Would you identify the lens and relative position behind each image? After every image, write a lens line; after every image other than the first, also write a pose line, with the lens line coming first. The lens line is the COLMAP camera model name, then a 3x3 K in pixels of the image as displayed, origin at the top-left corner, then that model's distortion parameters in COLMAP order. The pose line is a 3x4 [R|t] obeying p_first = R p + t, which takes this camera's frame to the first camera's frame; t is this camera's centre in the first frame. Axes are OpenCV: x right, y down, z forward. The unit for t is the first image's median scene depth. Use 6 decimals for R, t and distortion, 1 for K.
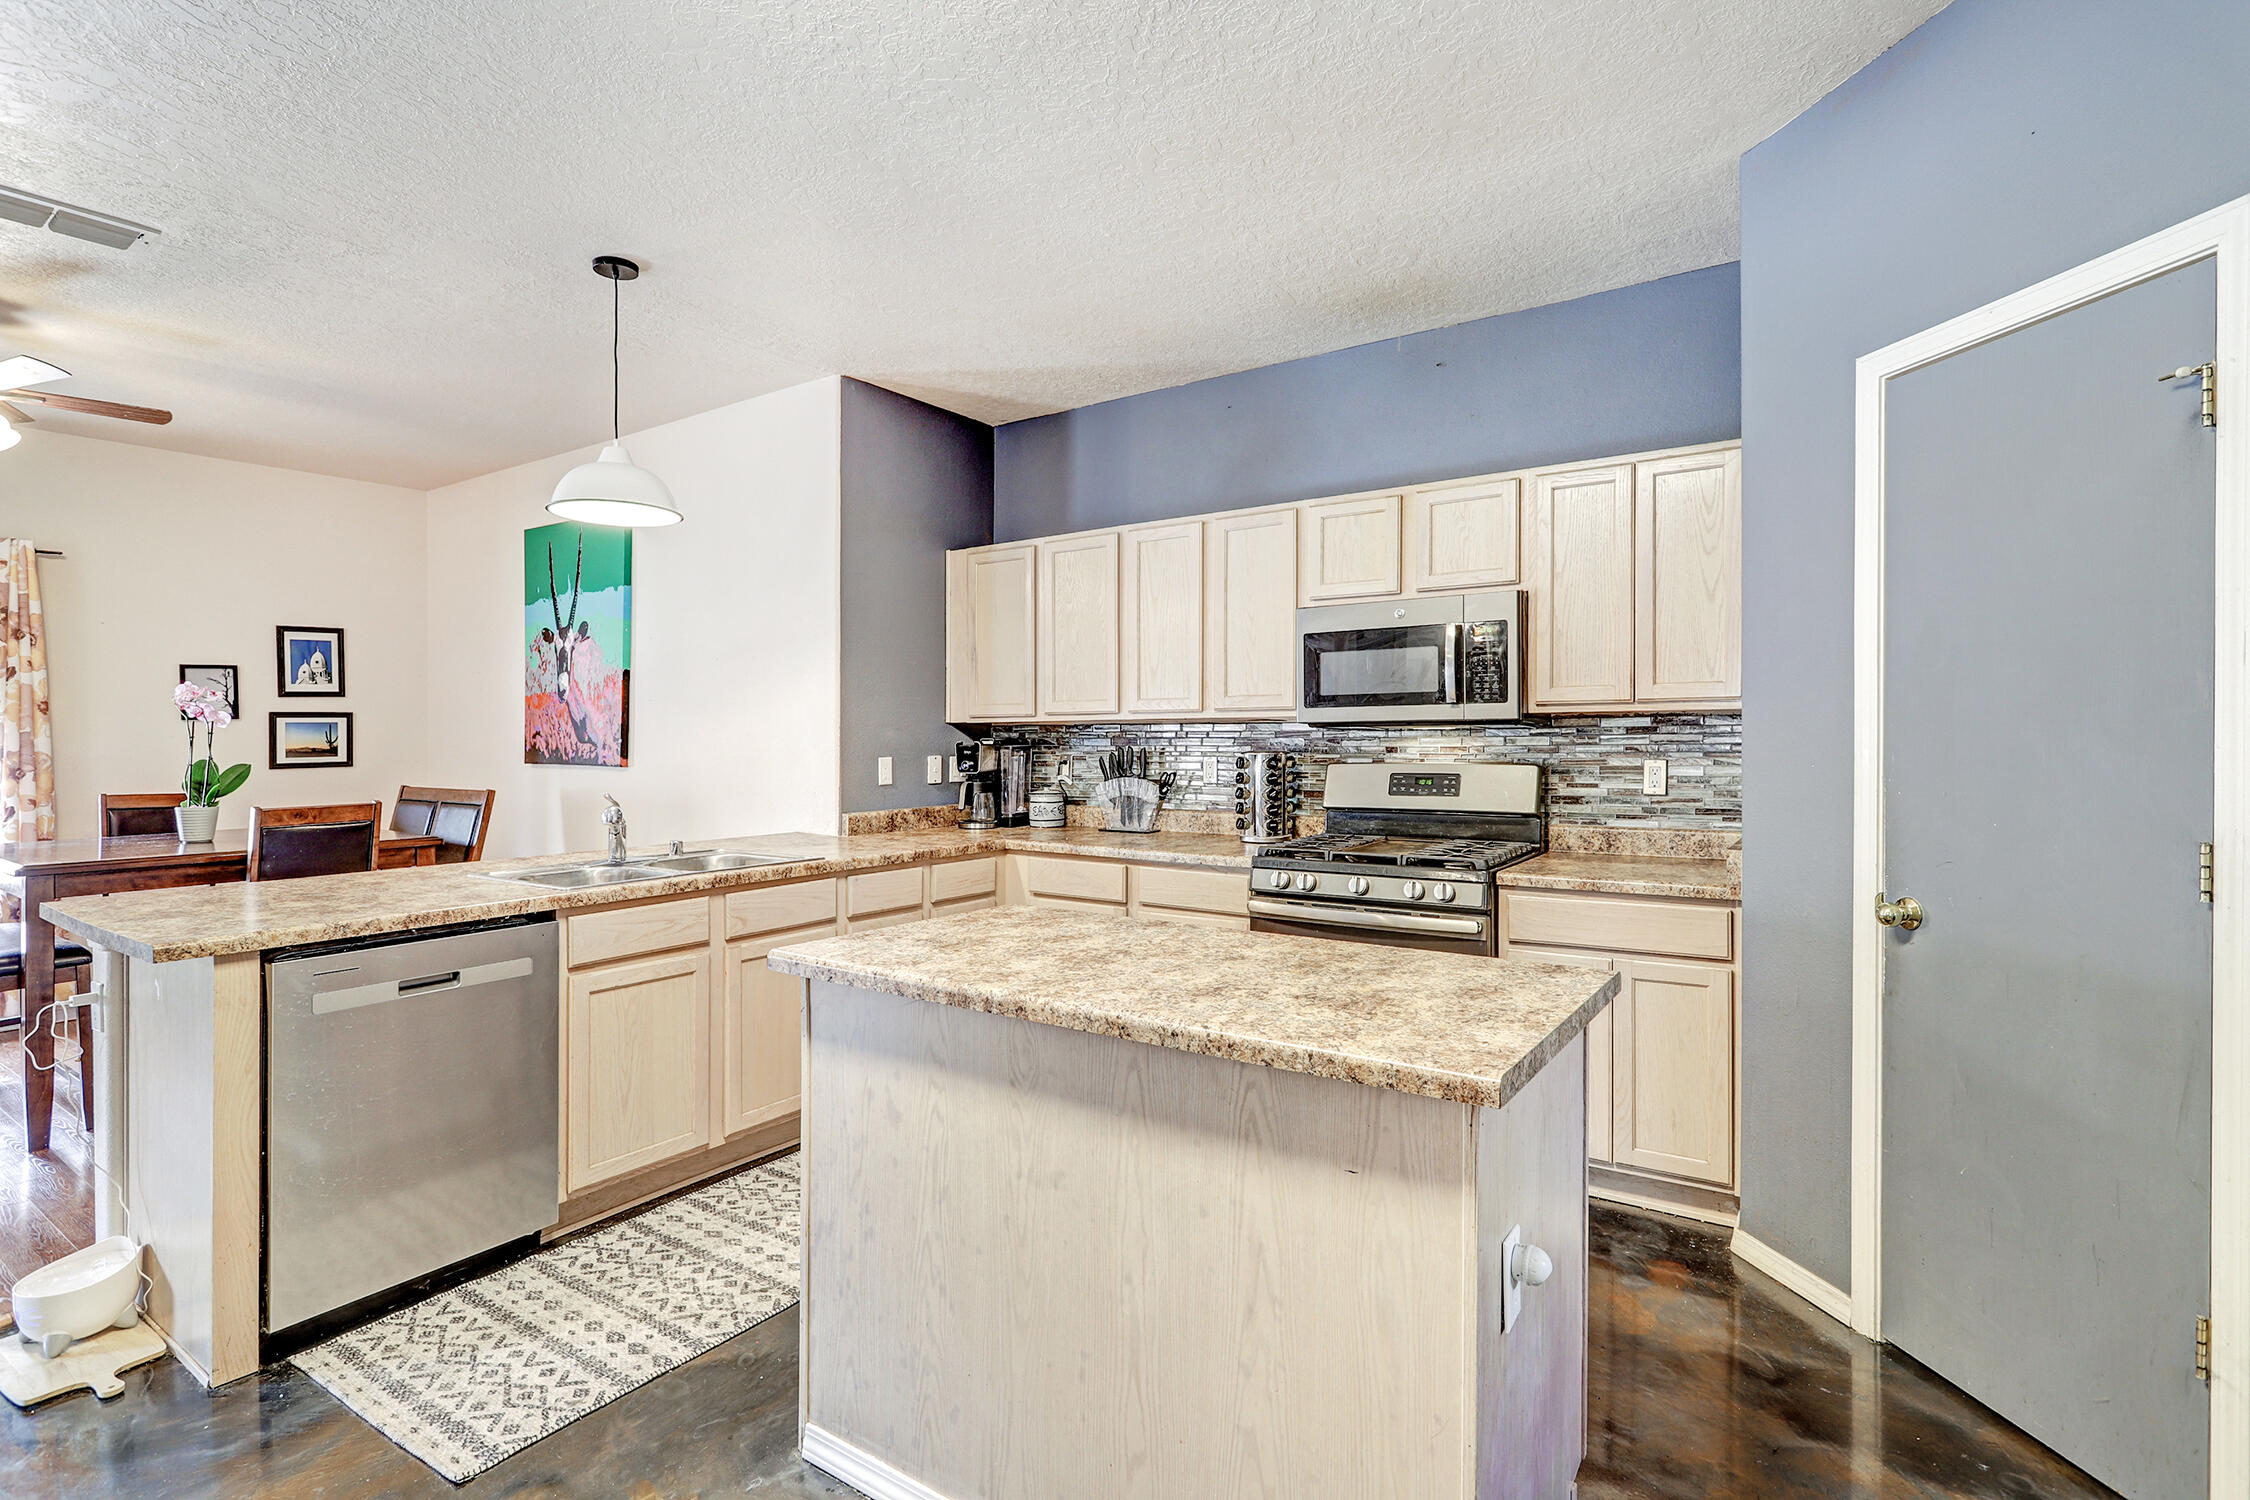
lens RADIAL K [[1070.9, 0, 1131.3], [0, 1070.9, 730.7], [0, 0, 1]] dist [-0.008667, 0.004211]
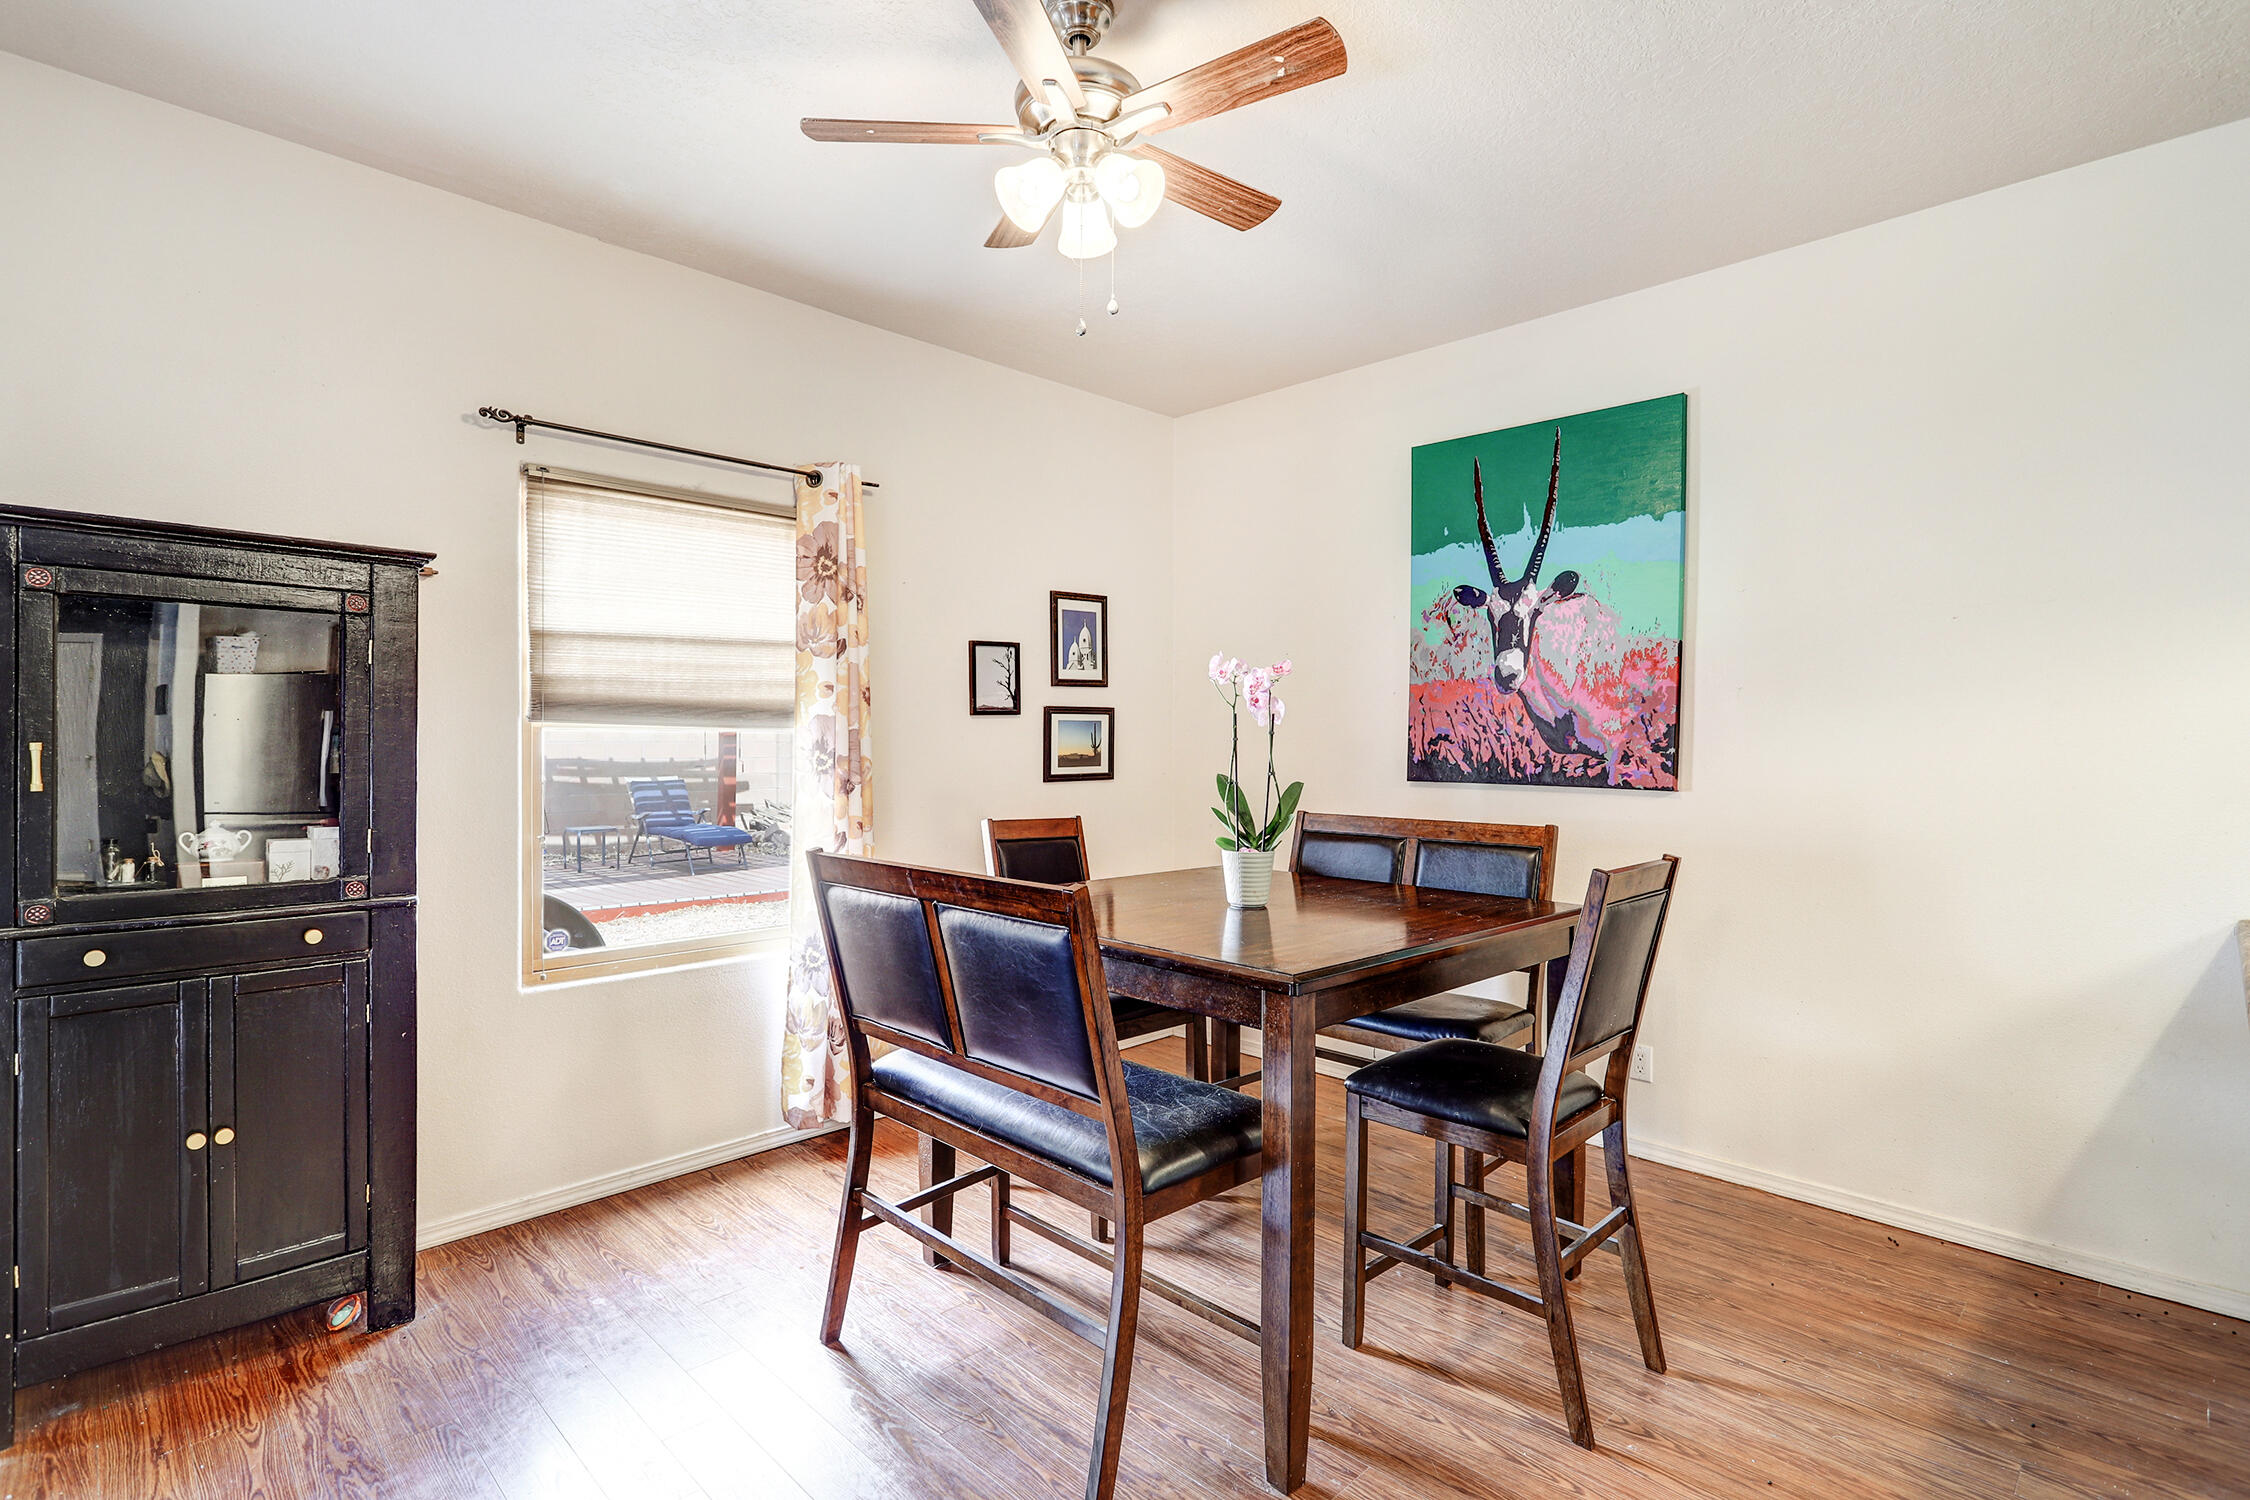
lens RADIAL K [[1070.9, 0, 1134.7], [0, 1070.9, 753.8], [0, 0, 1]] dist [-0.008667, 0.004211]
pose [[0.982905, 0.012160, -0.183714, -0.858087], [-0.009660, 0.999848, 0.014494, 0.006712], [0.183862, -0.012472, 0.982873, 0.380370]]
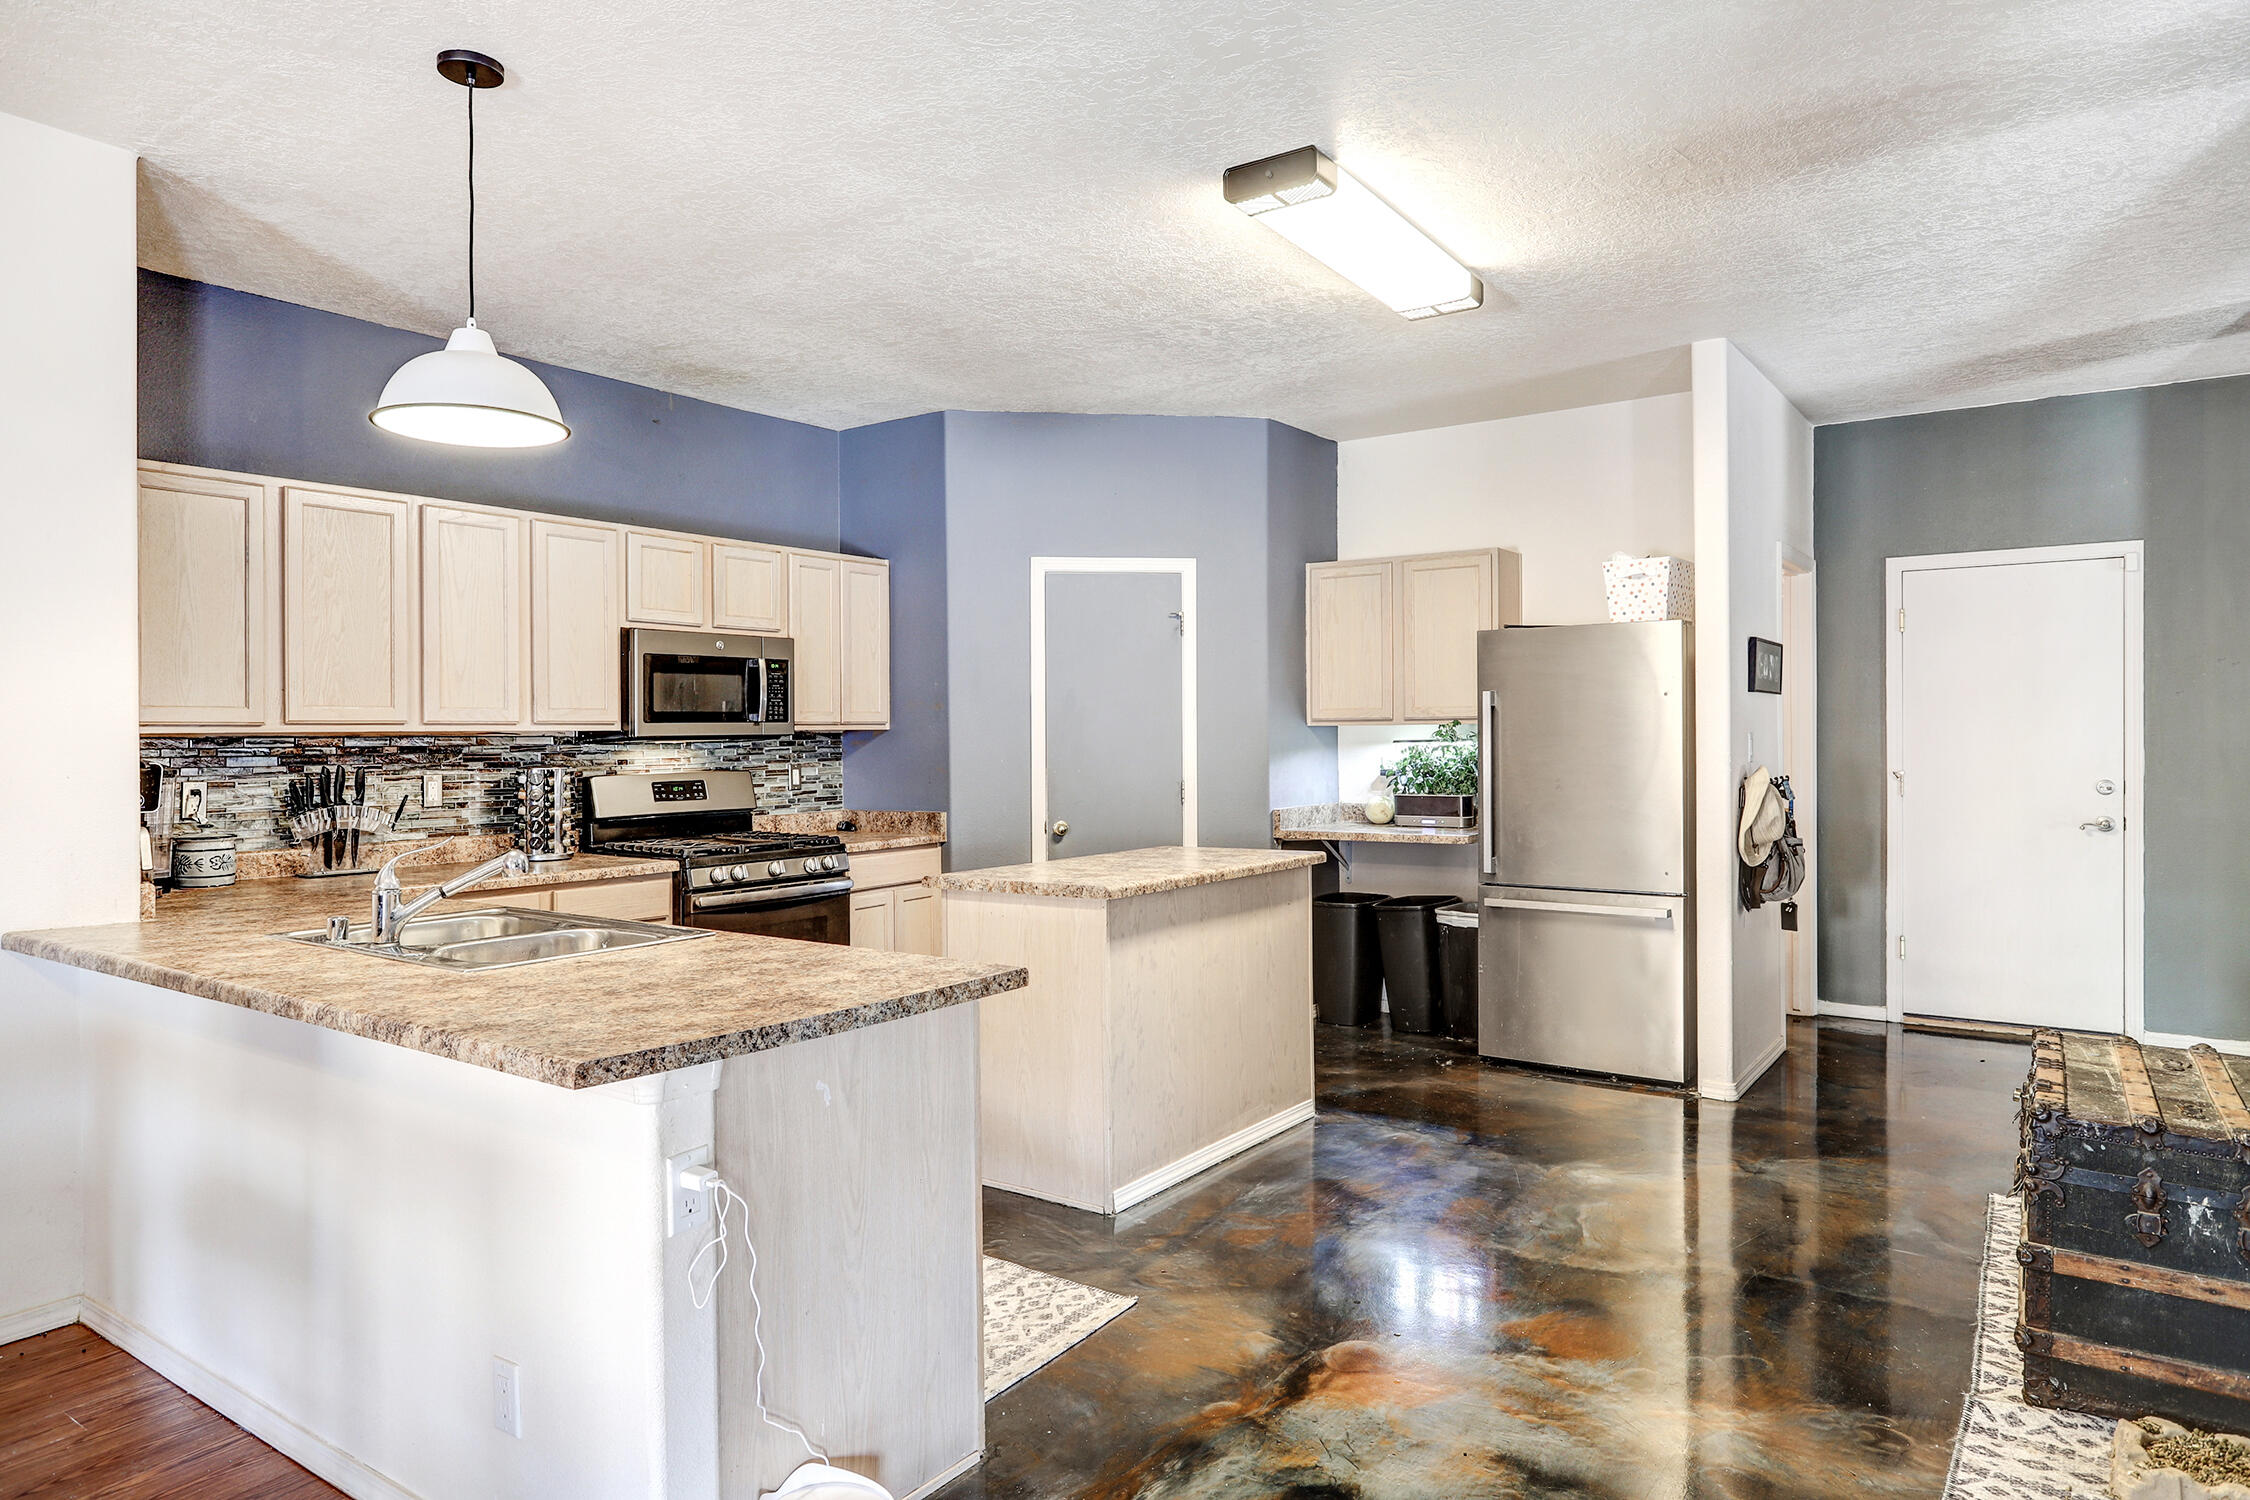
lens RADIAL K [[1364.4, 0, 1129.5], [0, 1364.4, 742.9], [0, 0, 1]] dist [0.000498, 0.000091]
pose [[0.007195, 0.000477, 0.999974, -1.090648], [0.005077, 0.999987, -0.000513, 0.001646], [-0.999961, 0.005080, 0.007193, 0.461018]]
